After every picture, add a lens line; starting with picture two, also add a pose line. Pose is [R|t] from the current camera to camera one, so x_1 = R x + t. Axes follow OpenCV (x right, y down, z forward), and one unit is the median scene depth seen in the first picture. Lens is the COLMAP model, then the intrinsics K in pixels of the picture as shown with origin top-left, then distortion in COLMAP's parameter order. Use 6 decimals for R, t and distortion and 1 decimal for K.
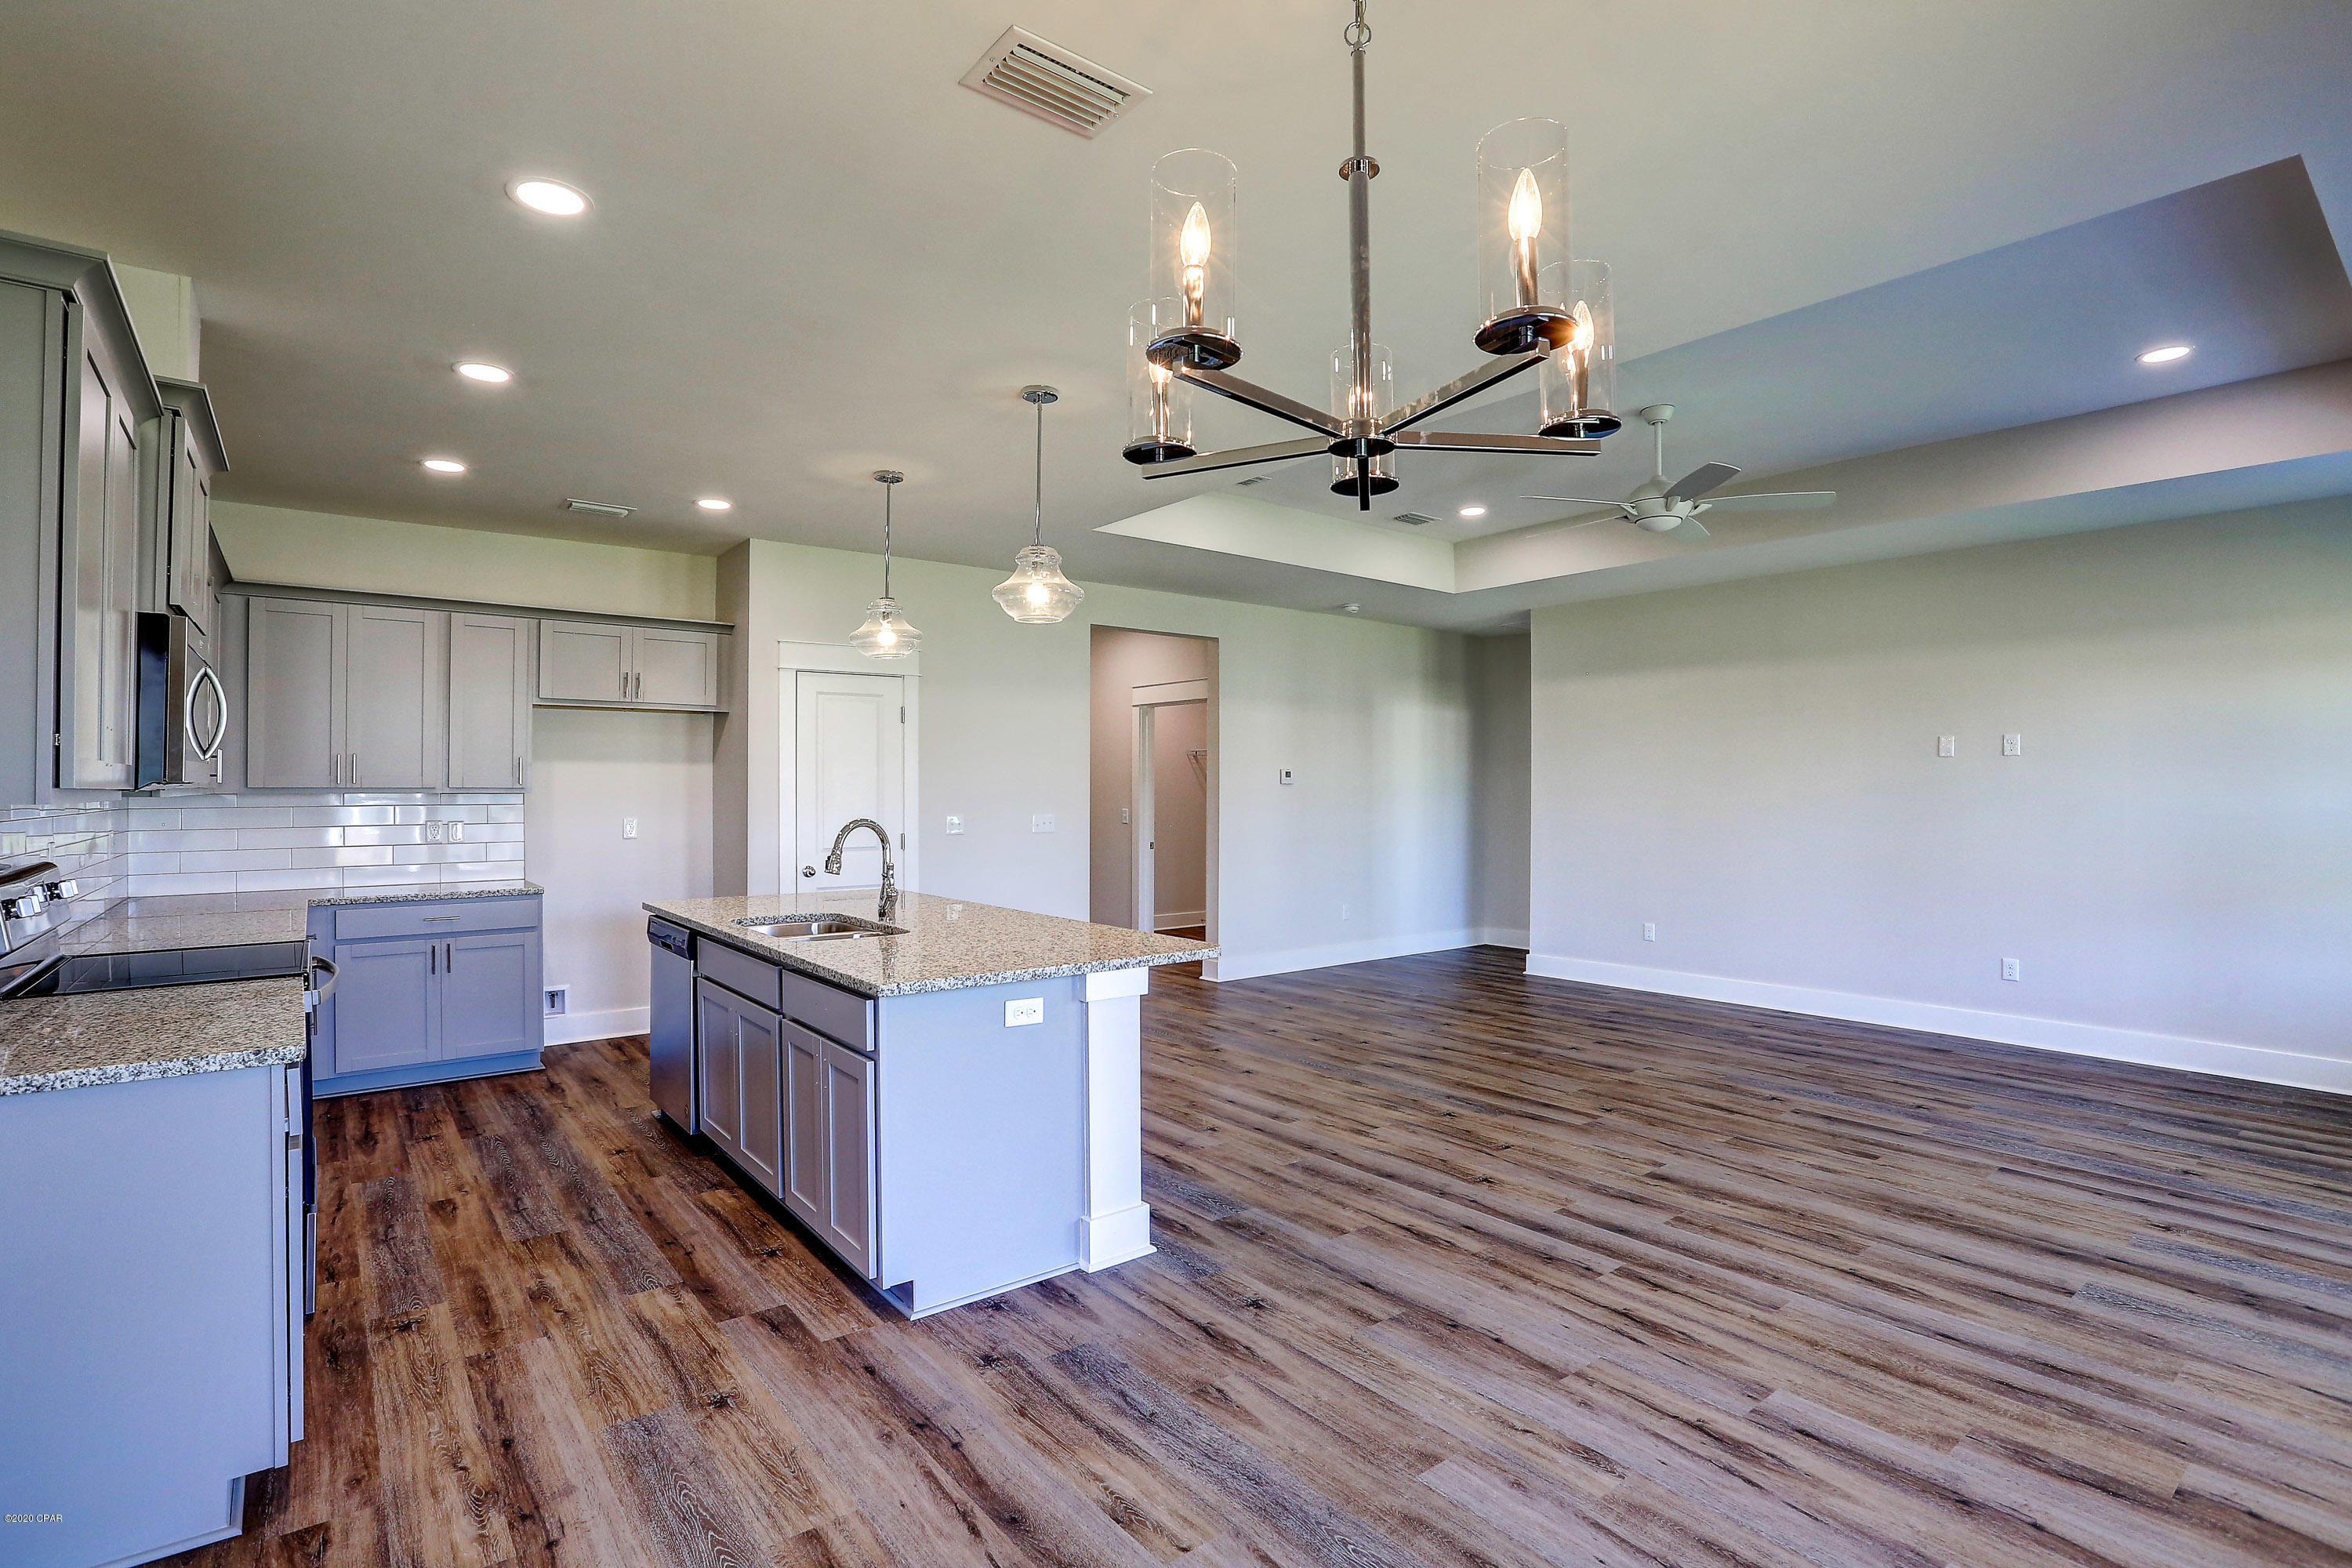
lens RADIAL K [[1104.2, 0, 1177.5], [0, 1104.2, 782.3], [0, 0, 1]] dist [-0.045563, 0.016209]
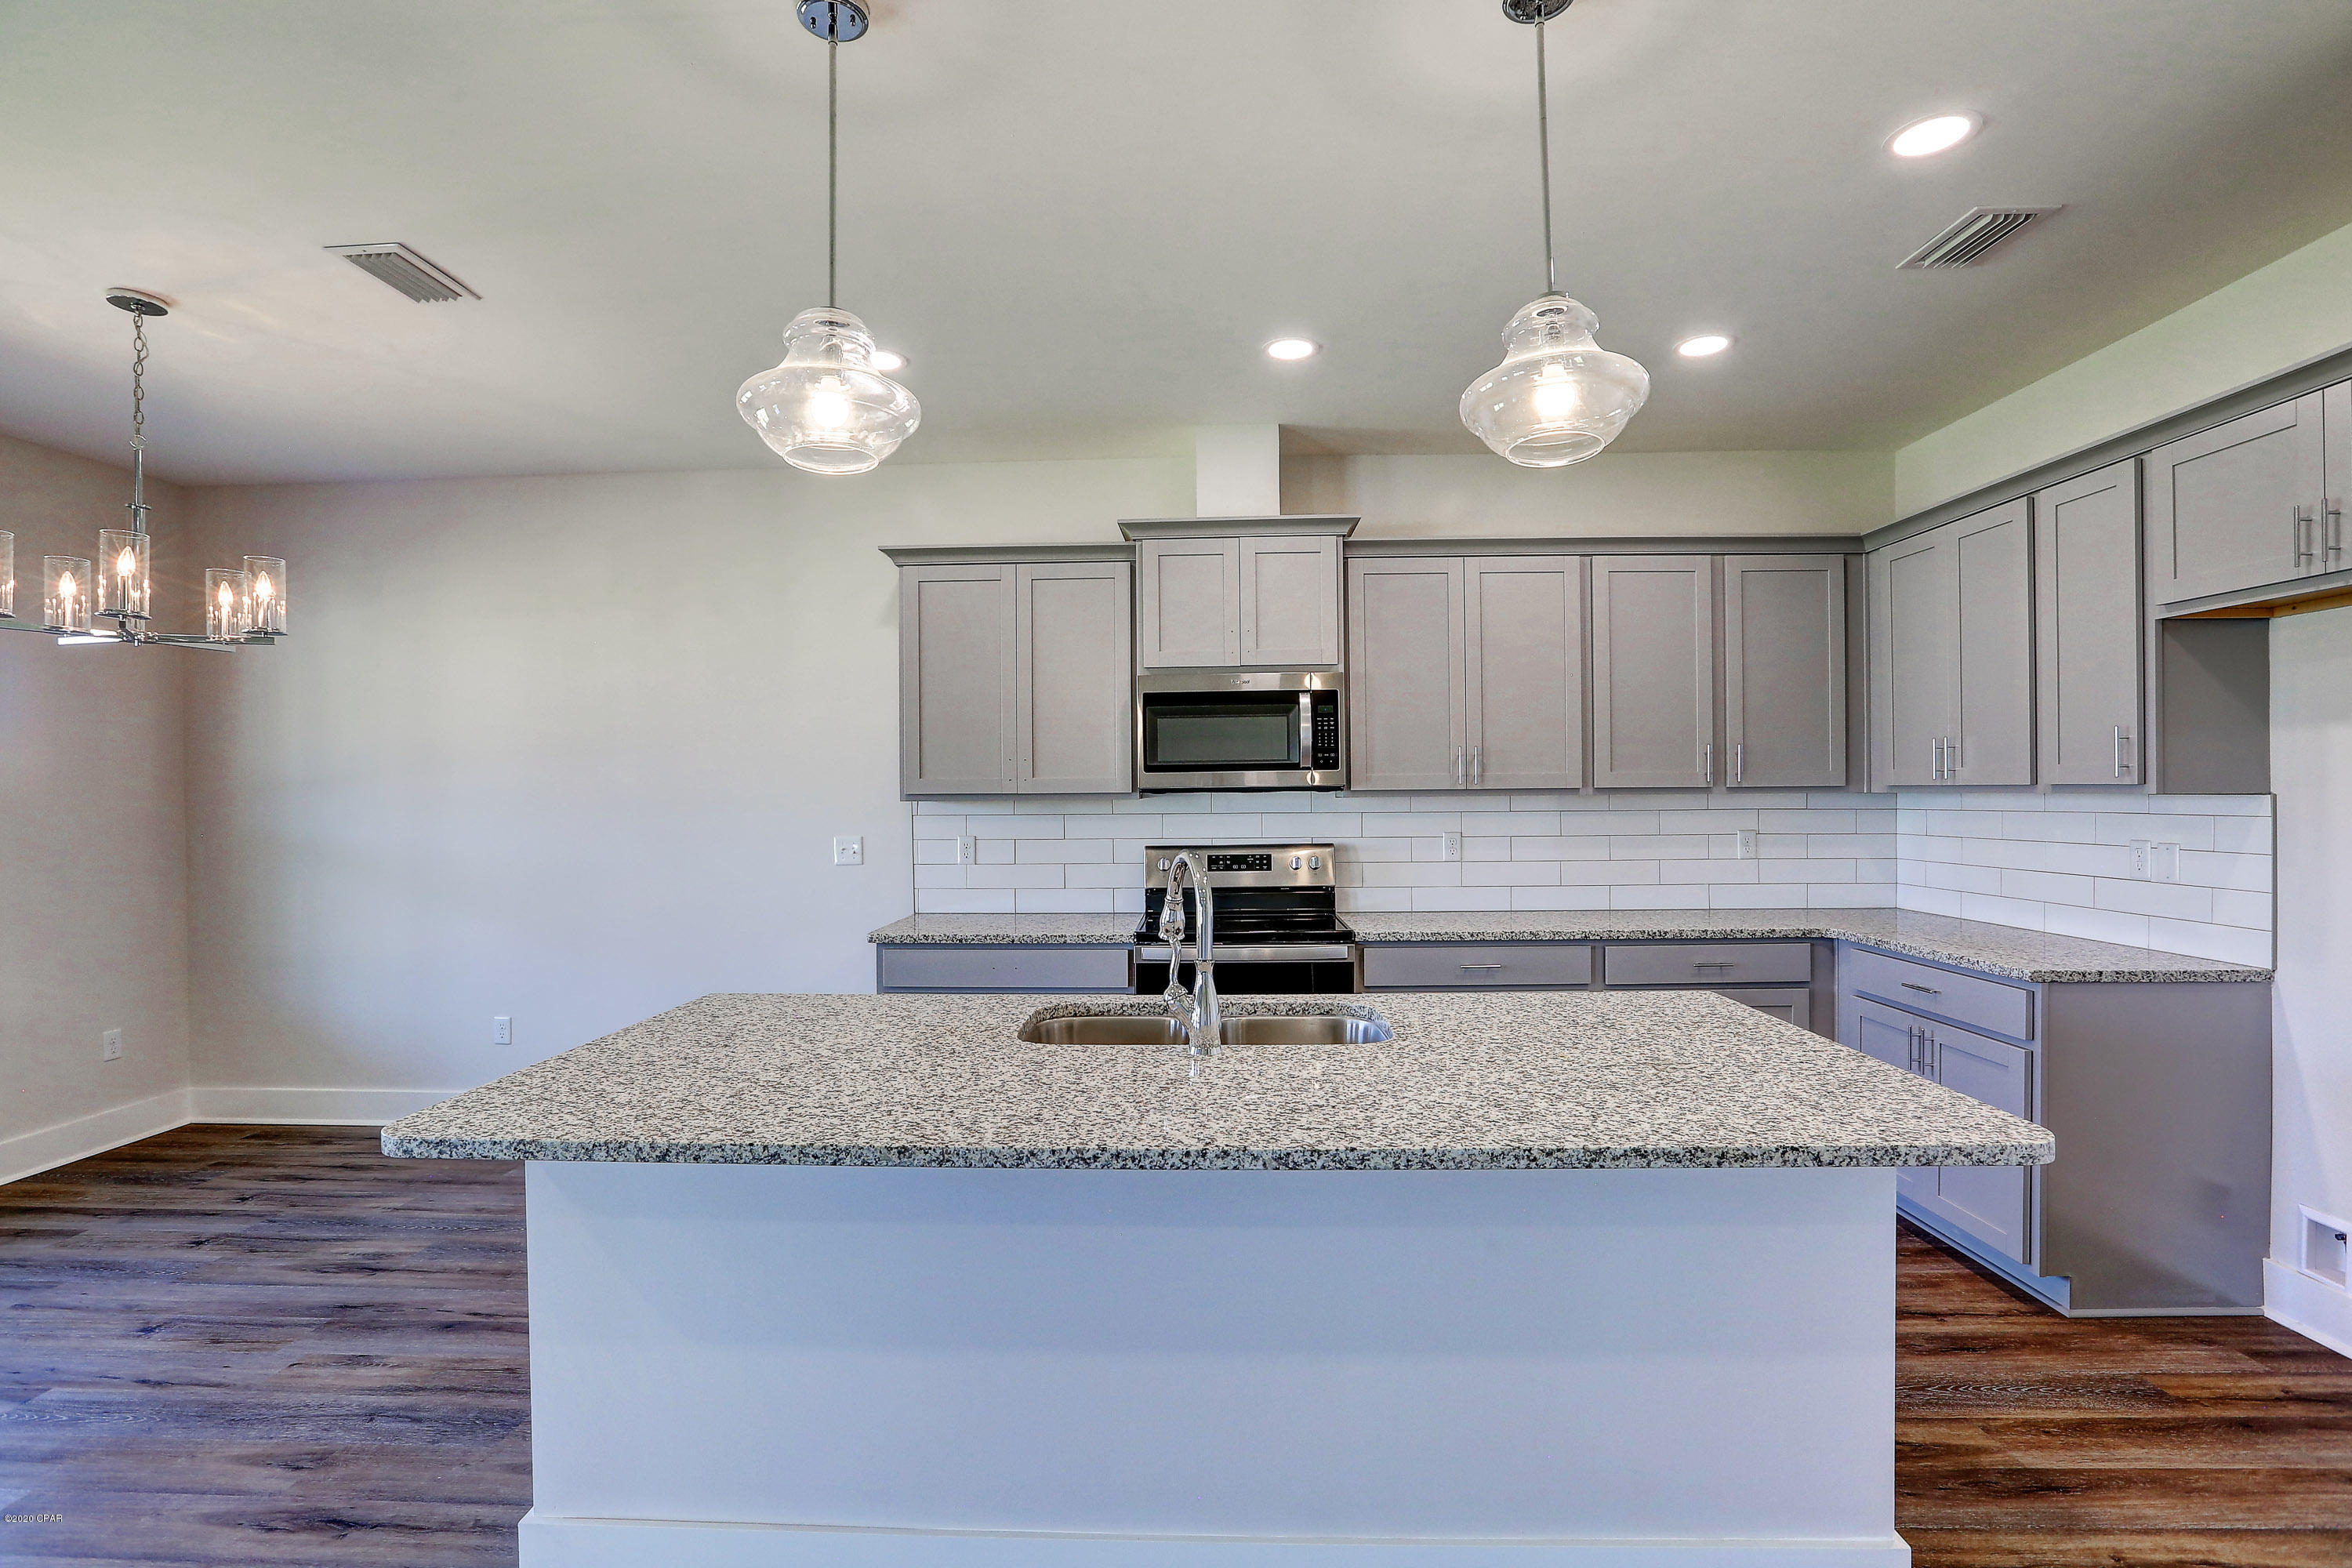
lens RADIAL K [[1104.2, 0, 1129.7], [0, 1104.2, 774.0], [0, 0, 1]] dist [-0.045563, 0.016209]
pose [[-0.678240, -0.003101, -0.734834, 0.114710], [0.017016, 0.999657, -0.019924, 0.001979], [0.734643, -0.026017, -0.677954, 1.073989]]
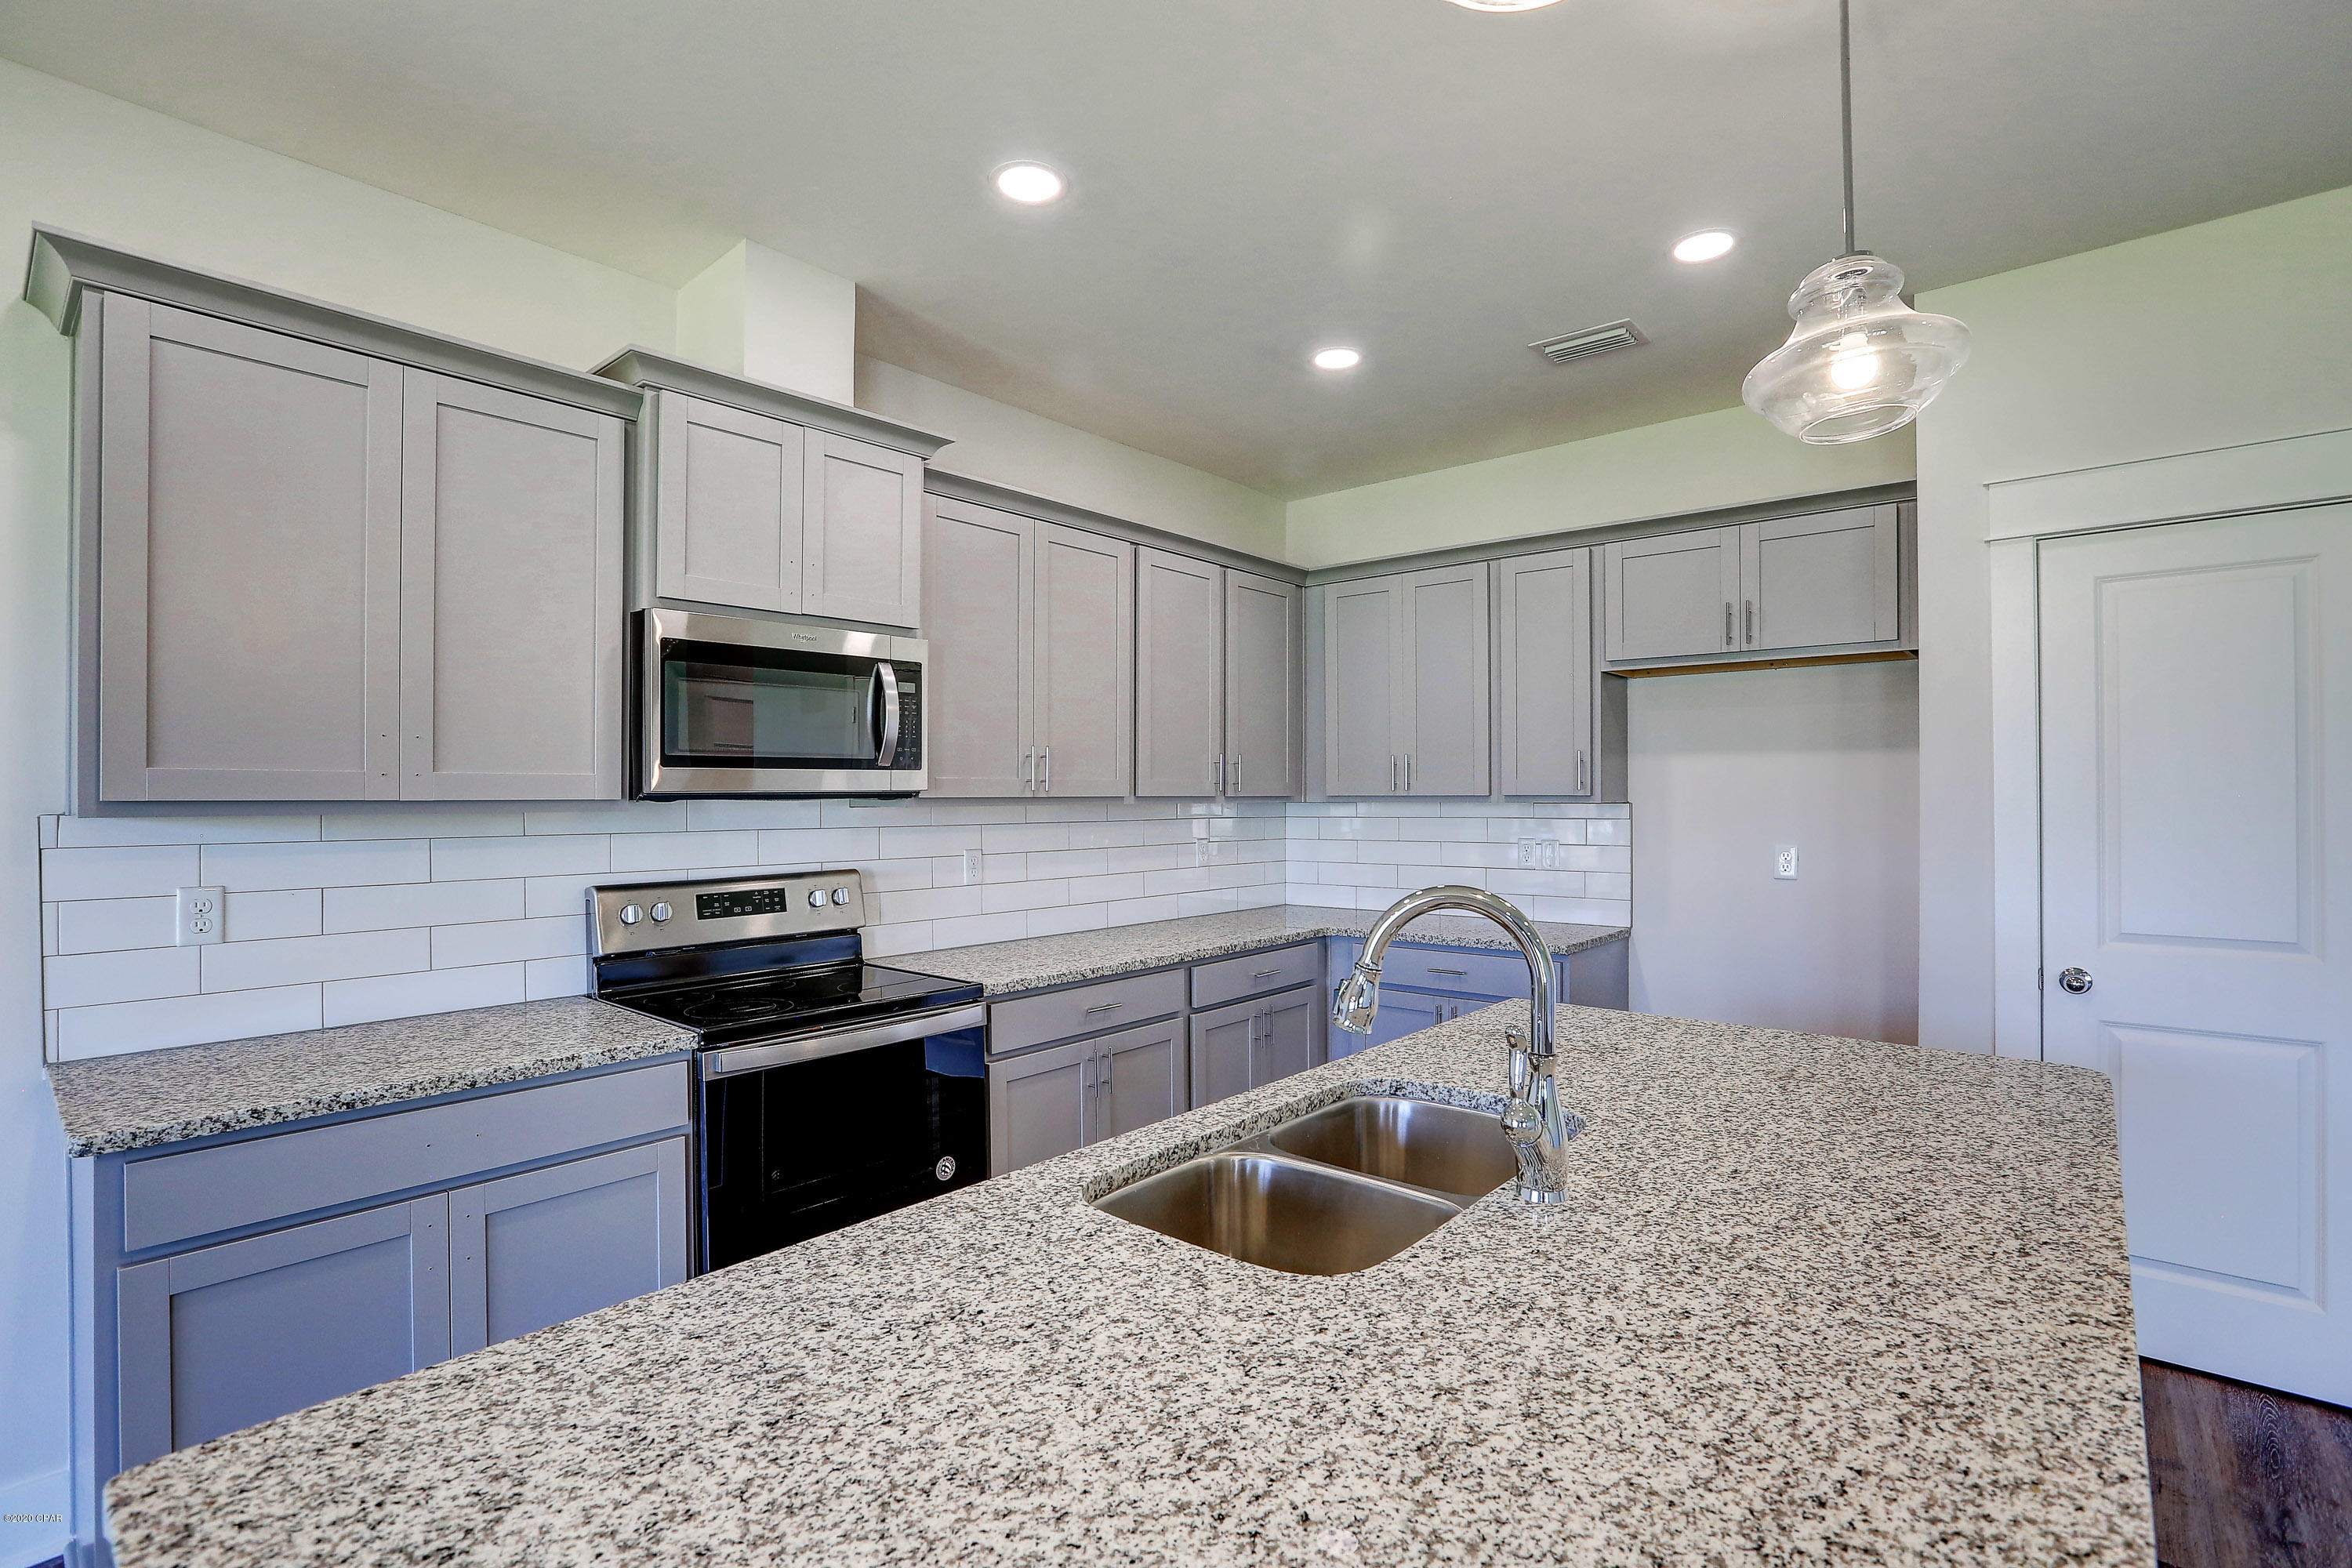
lens RADIAL K [[1104.2, 0, 1158.7], [0, 1104.2, 788.0], [0, 0, 1]] dist [-0.045563, 0.016209]
pose [[0.176667, -0.007001, -0.984246, 0.035758], [0.013334, 0.999900, -0.004719, -0.000419], [0.984180, -0.012290, 0.176743, 0.666892]]
